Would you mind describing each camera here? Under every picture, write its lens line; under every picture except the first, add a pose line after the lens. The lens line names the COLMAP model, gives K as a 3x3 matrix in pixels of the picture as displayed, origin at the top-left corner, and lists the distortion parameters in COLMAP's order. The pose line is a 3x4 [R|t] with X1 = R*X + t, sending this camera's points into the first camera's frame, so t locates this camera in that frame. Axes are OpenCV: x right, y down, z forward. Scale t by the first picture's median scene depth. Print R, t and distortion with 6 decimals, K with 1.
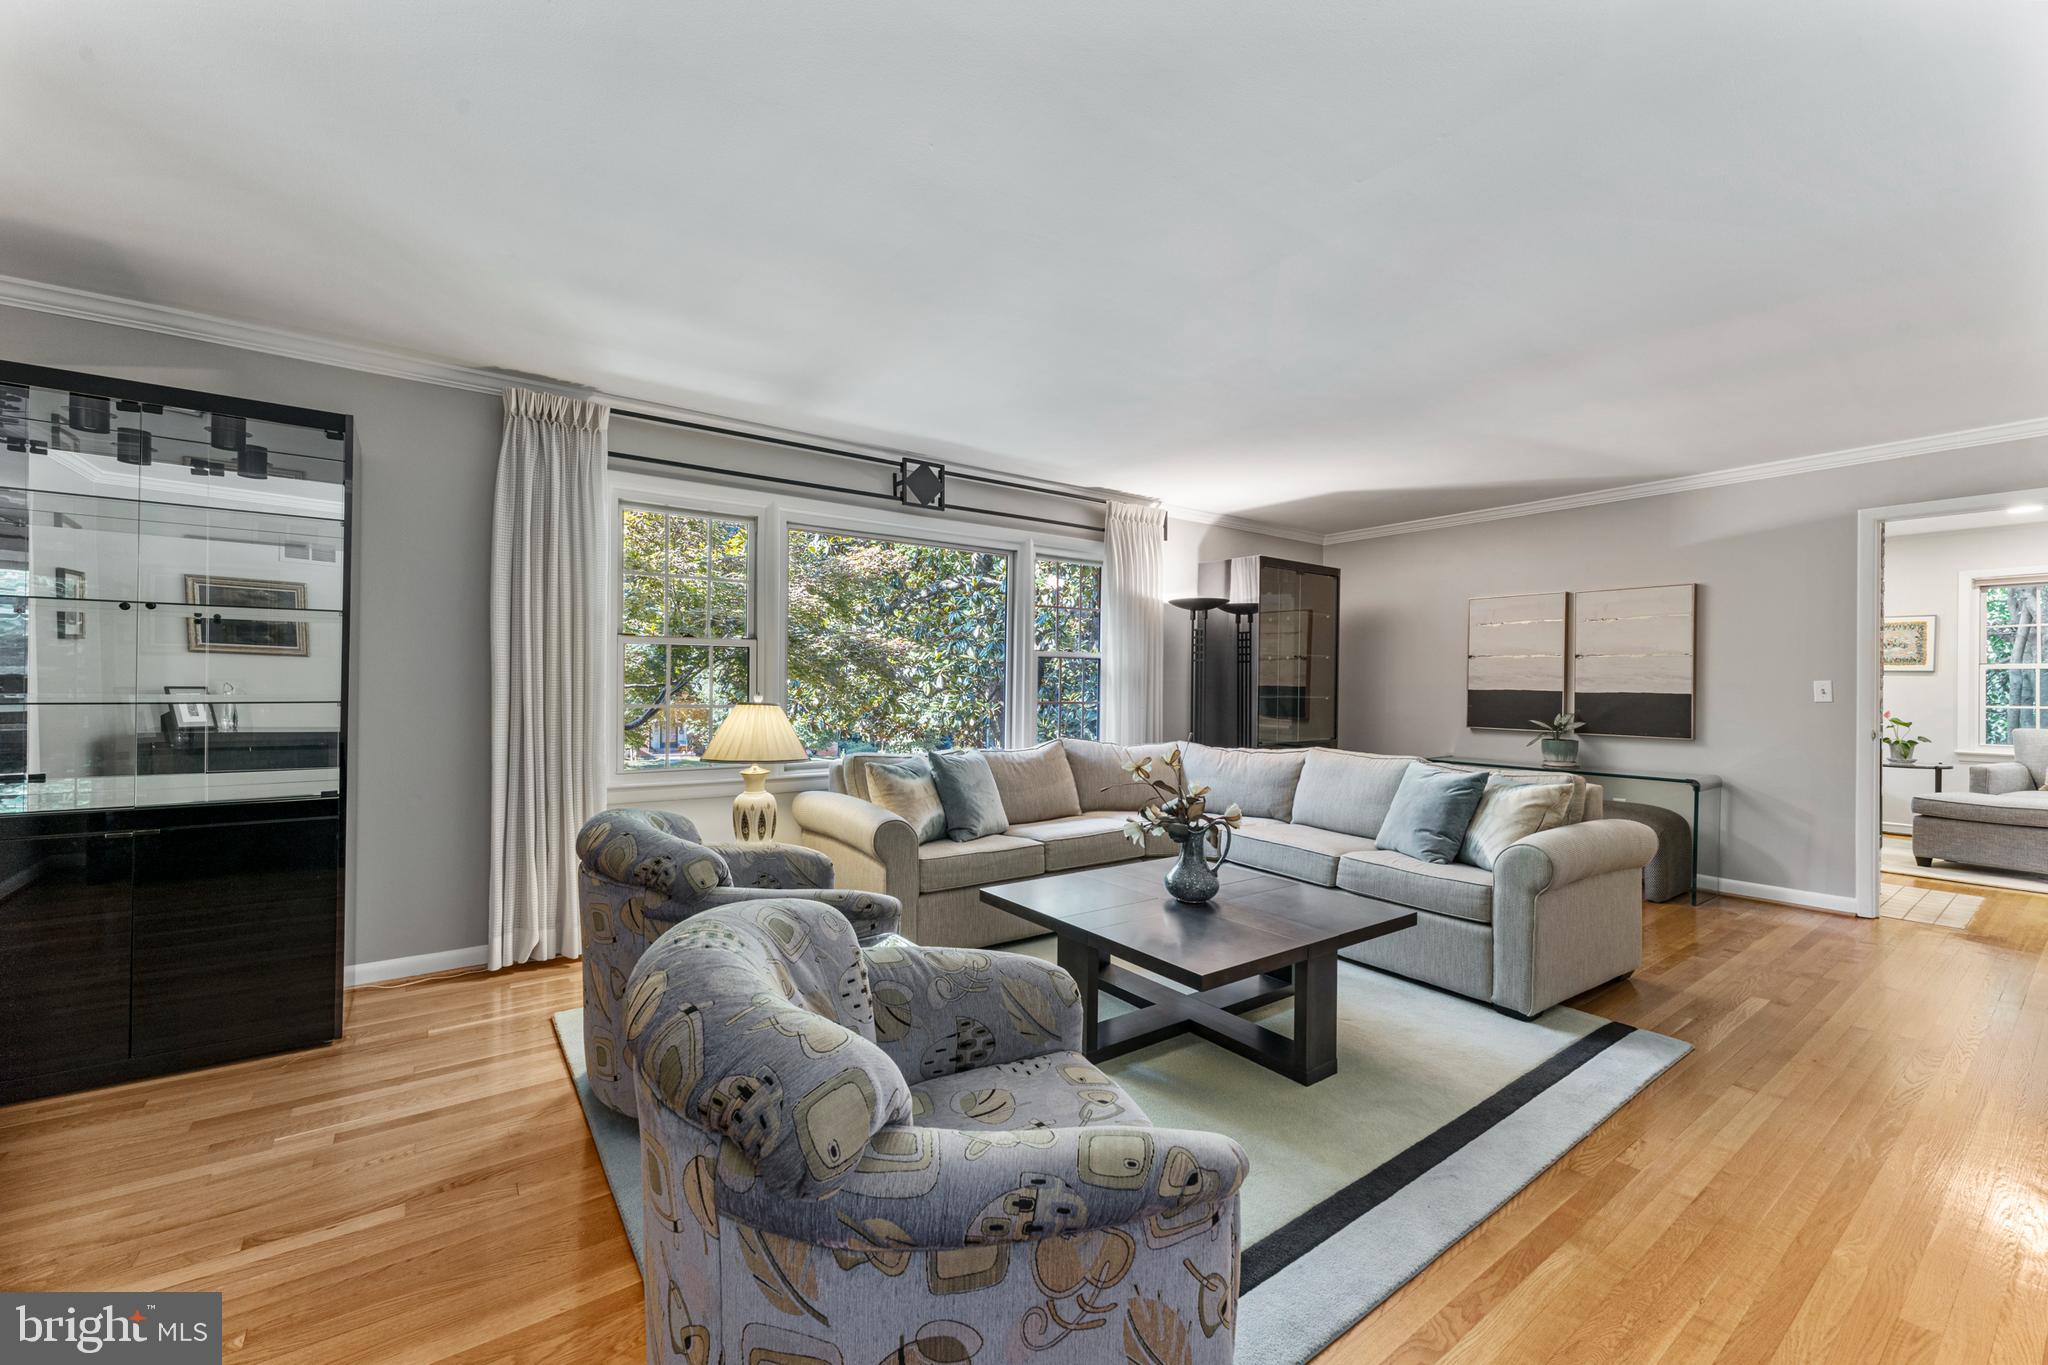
lens RADIAL K [[813.5, 0, 1024.0], [0, 813.5, 682.5], [0, 0, 1]] dist [0.001290, 0.000073]
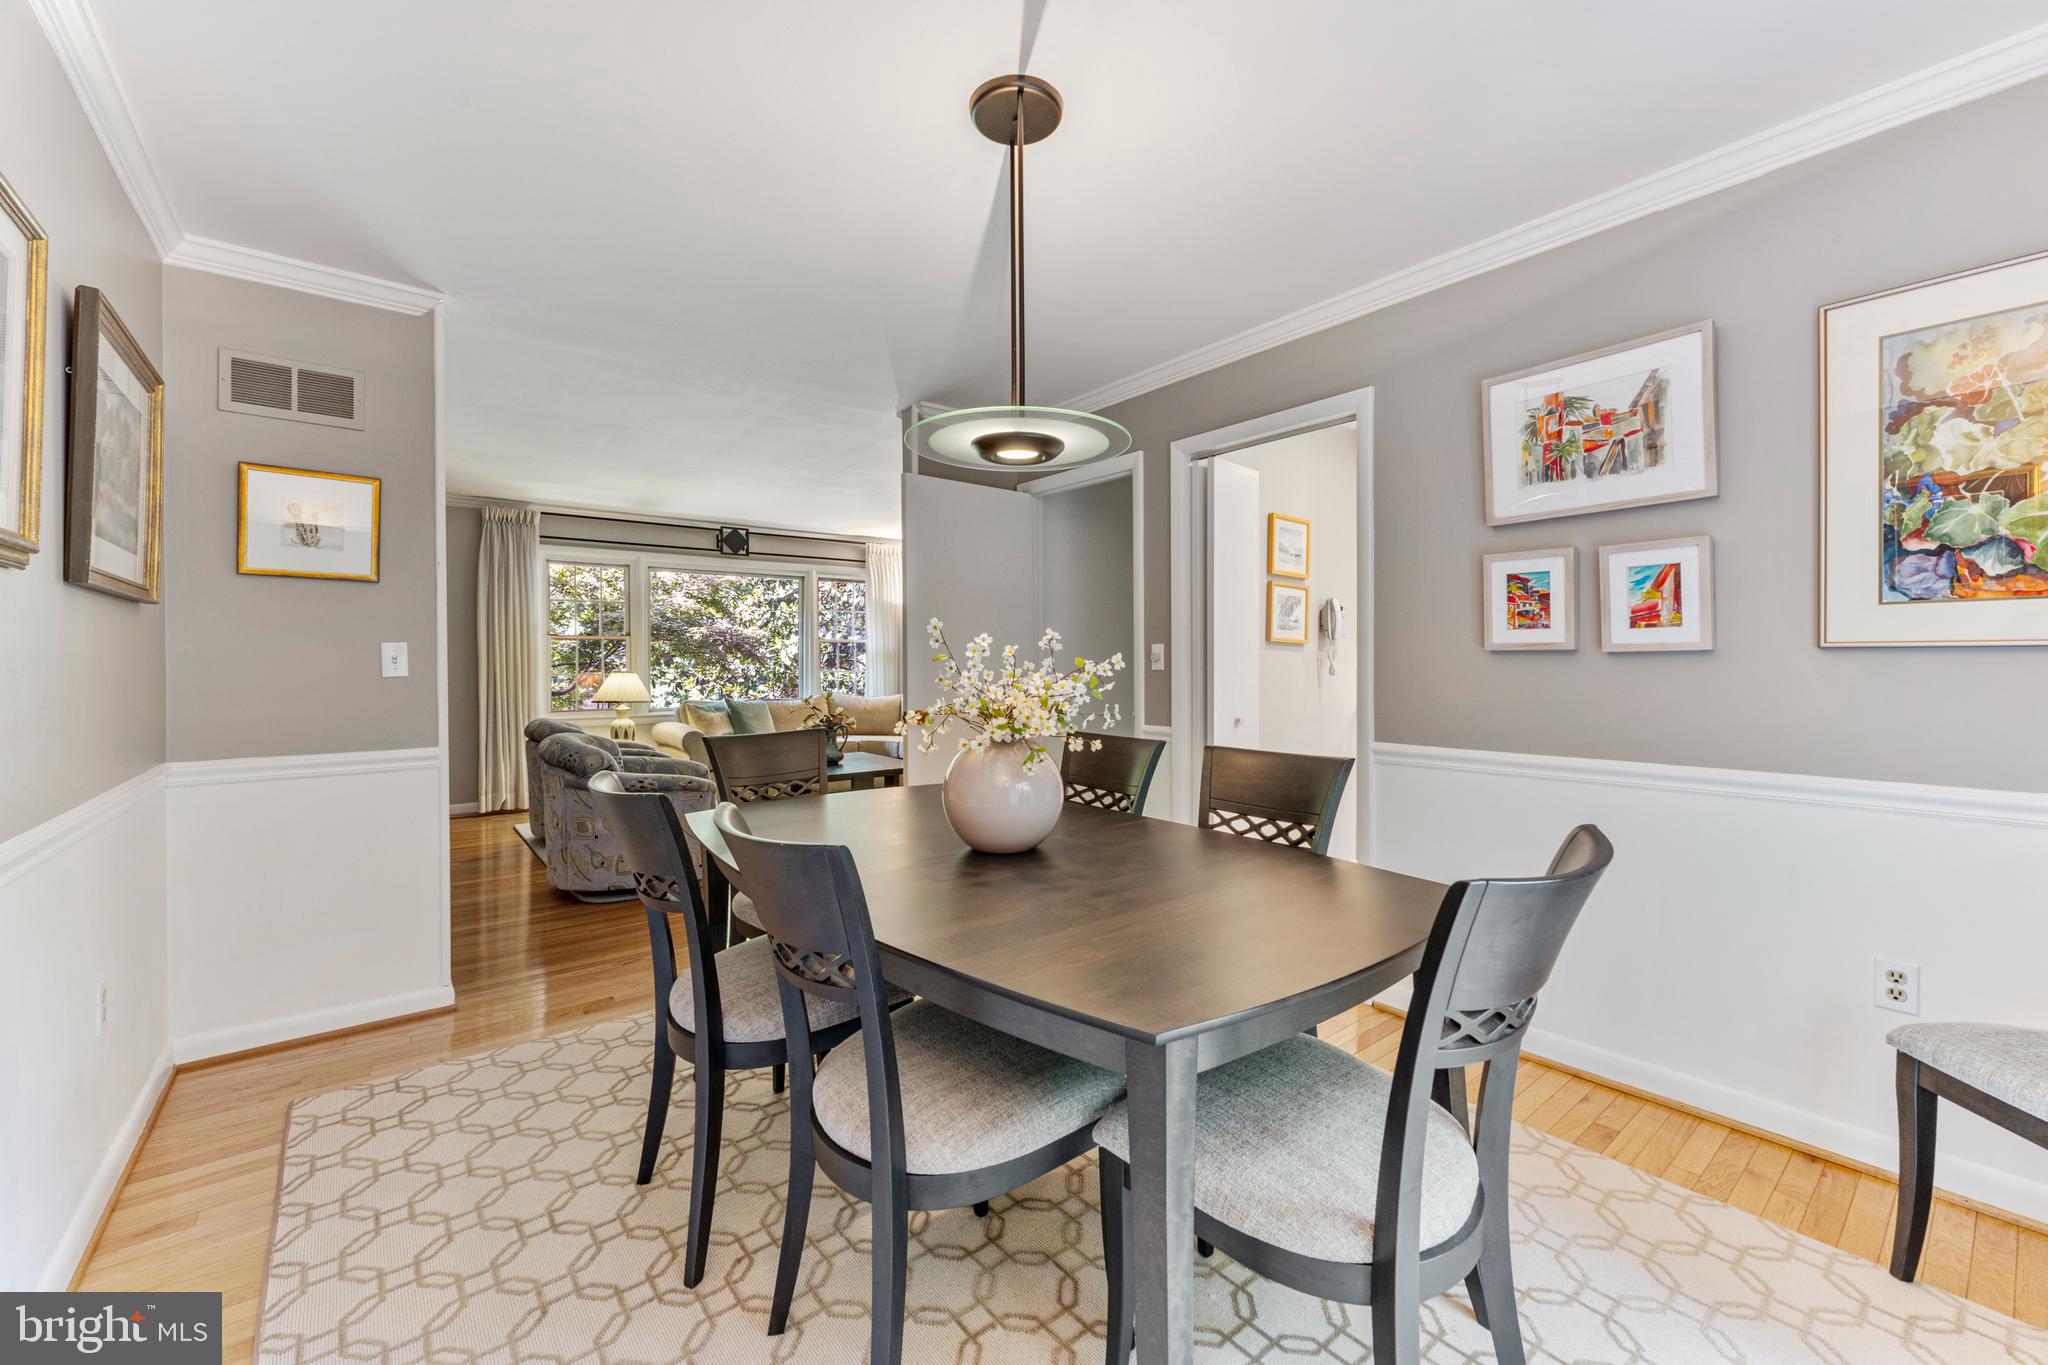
lens RADIAL K [[817.6, 0, 1024.5], [0, 817.6, 667.3], [0, 0, 1]] dist [-0.000427, -0.000048]
pose [[0.998944, -0.008702, 0.045109, 0.476634], [0.008100, 0.999876, 0.013495, -0.001925], [-0.045220, -0.013115, 0.998891, -0.860637]]
